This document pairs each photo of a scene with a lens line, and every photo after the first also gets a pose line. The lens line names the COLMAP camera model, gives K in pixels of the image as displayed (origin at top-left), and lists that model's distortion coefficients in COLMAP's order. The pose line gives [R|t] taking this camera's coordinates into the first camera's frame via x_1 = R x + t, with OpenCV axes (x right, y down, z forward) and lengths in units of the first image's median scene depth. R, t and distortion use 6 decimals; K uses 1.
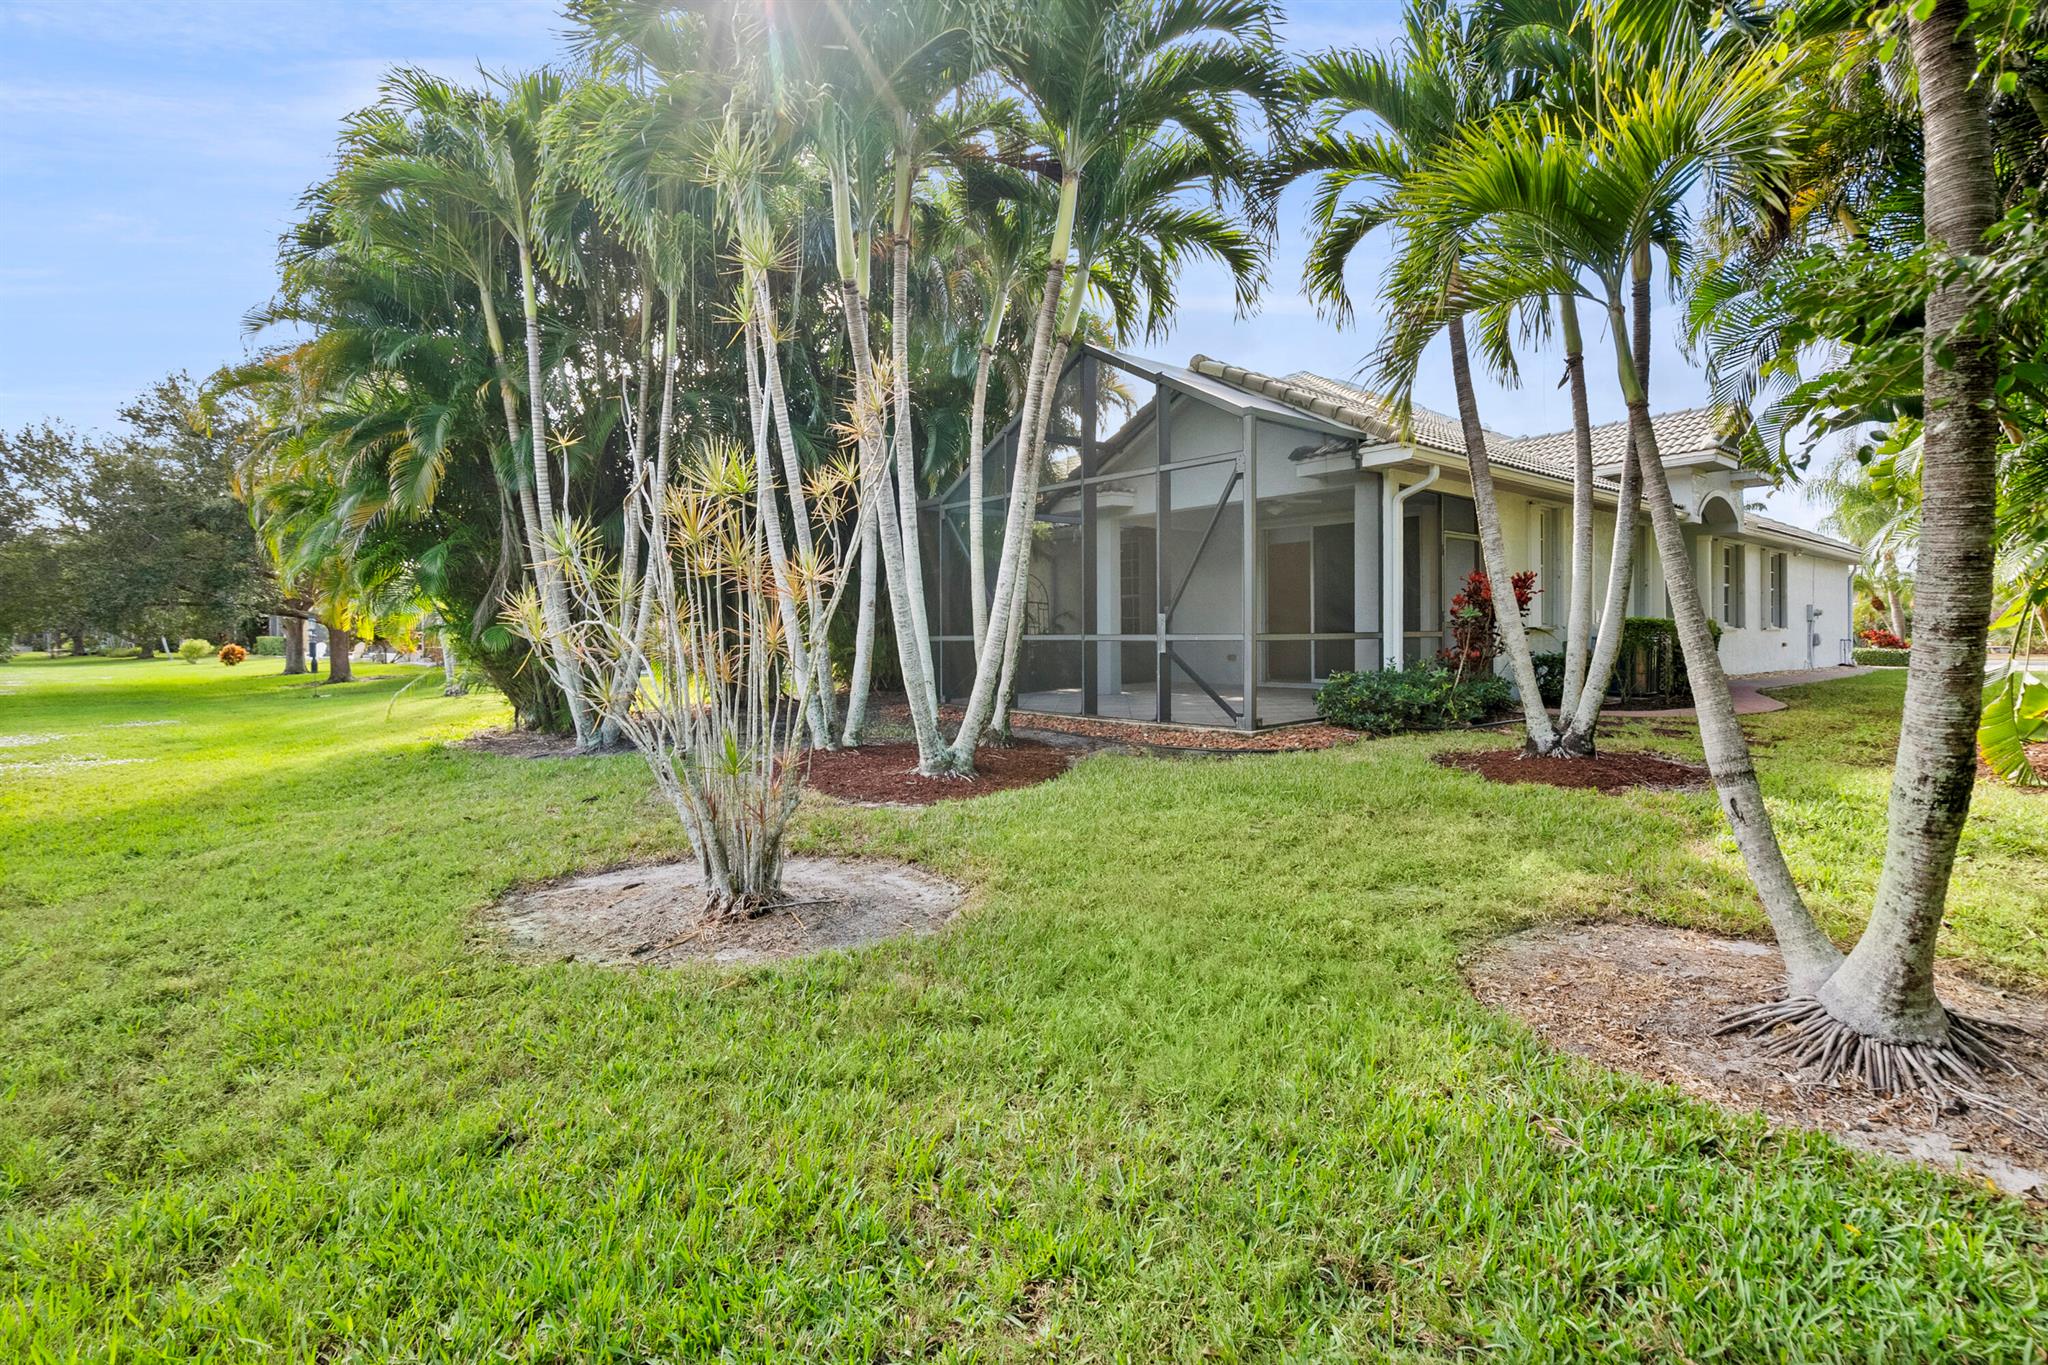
lens RADIAL K [[948.0, 0, 1024.3], [0, 948.0, 682.9], [0, 0, 1]] dist [0.000903, -0.000130]
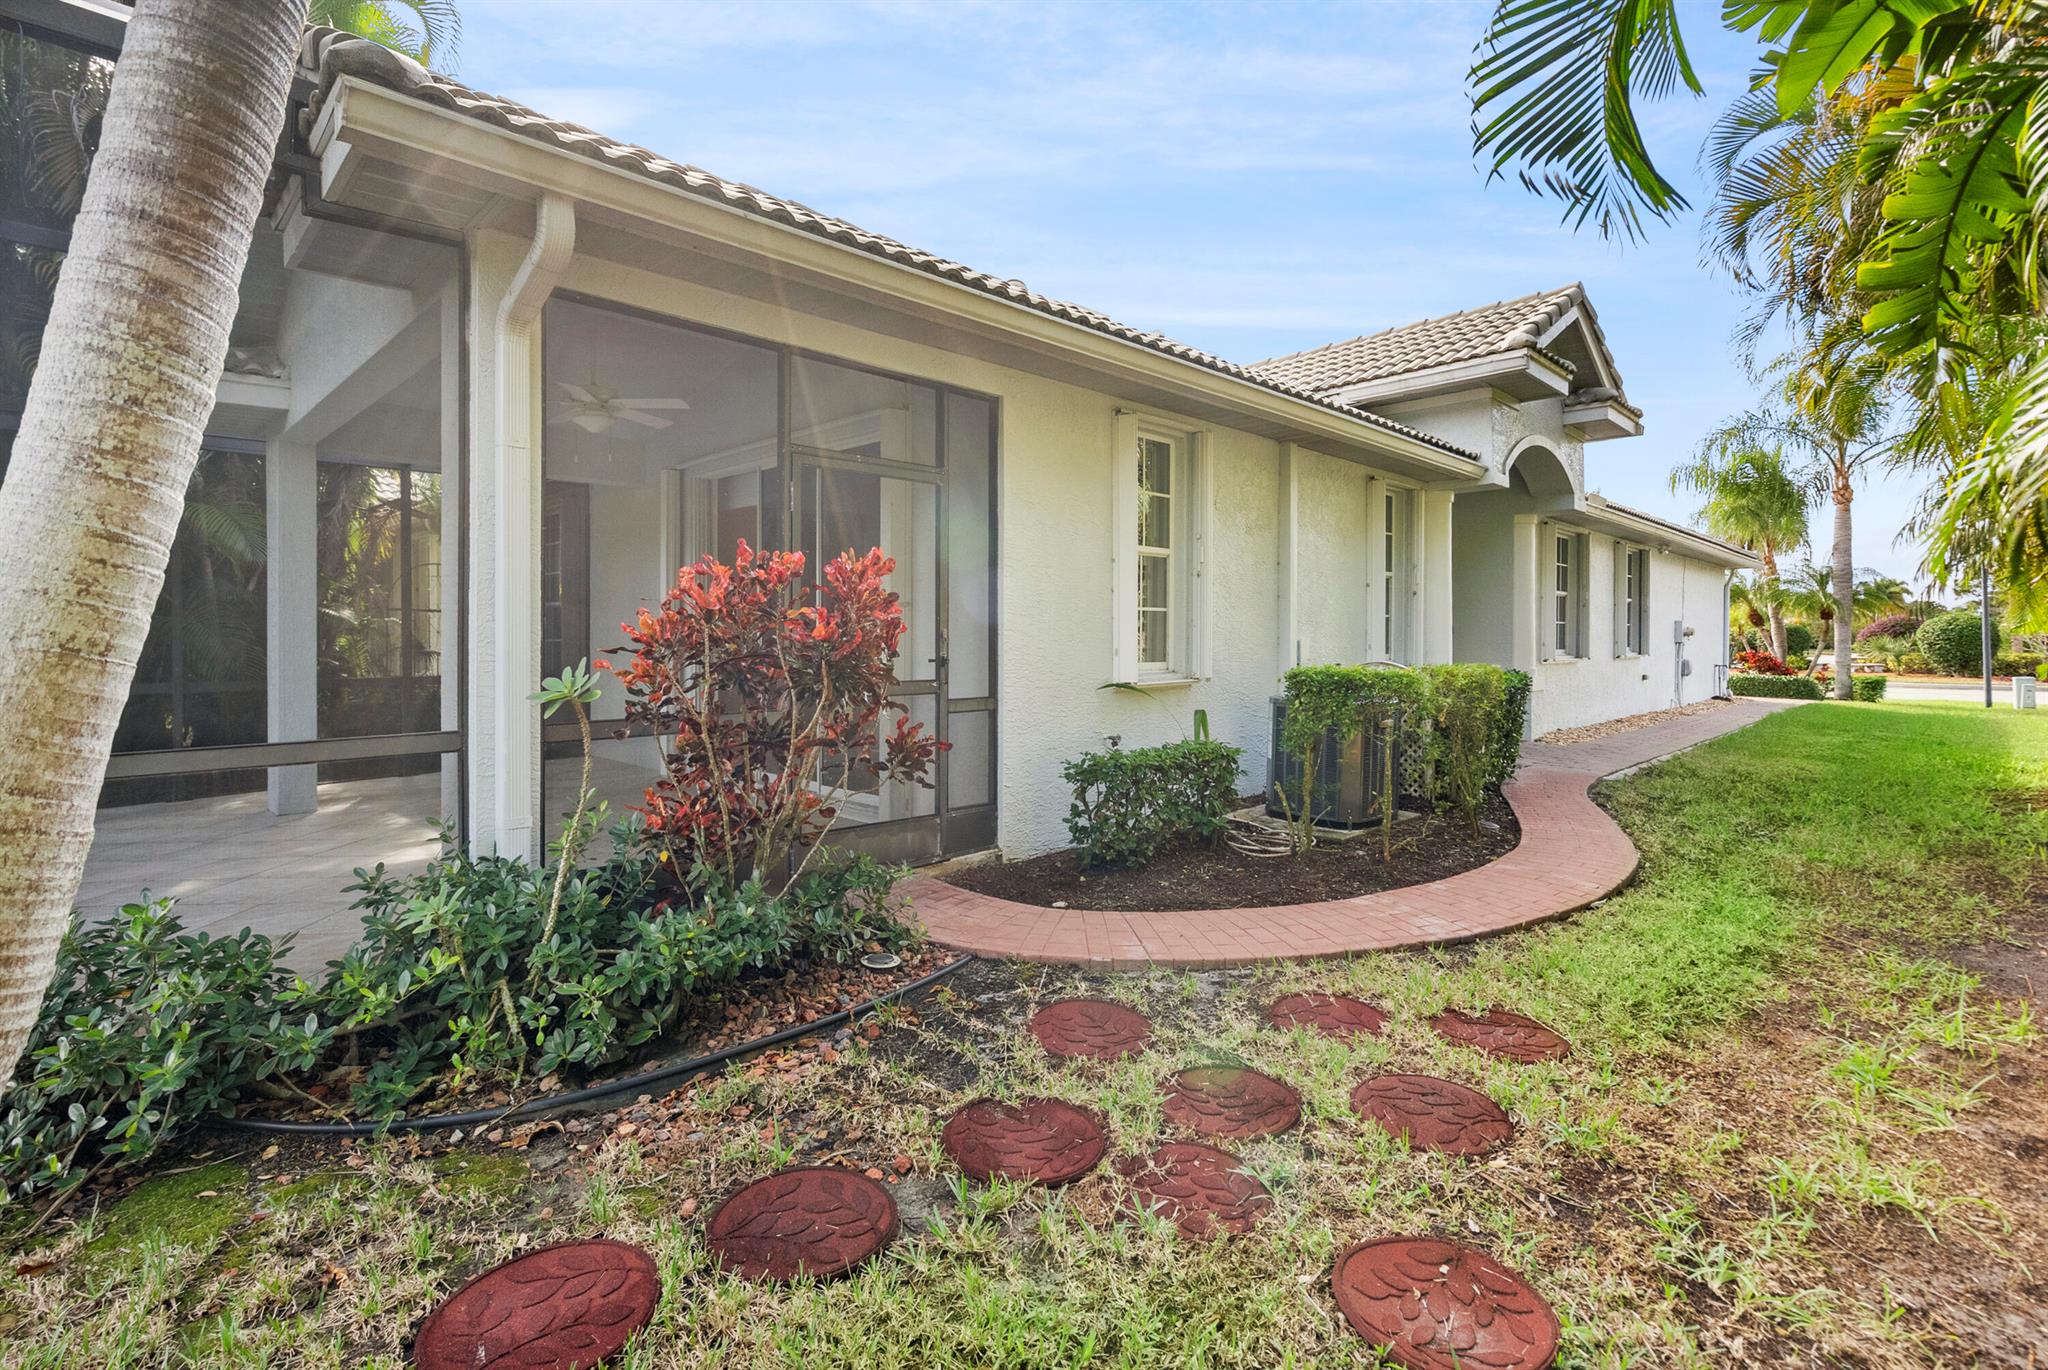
lens RADIAL K [[948.0, 0, 1023.6], [0, 948.0, 683.8], [0, 0, 1]] dist [0.000903, -0.000130]
pose [[0.995974, 0.007461, 0.089335, 0.276081], [-0.008128, 0.999942, 0.007097, -0.037155], [-0.089277, -0.007794, 0.995976, 0.335648]]
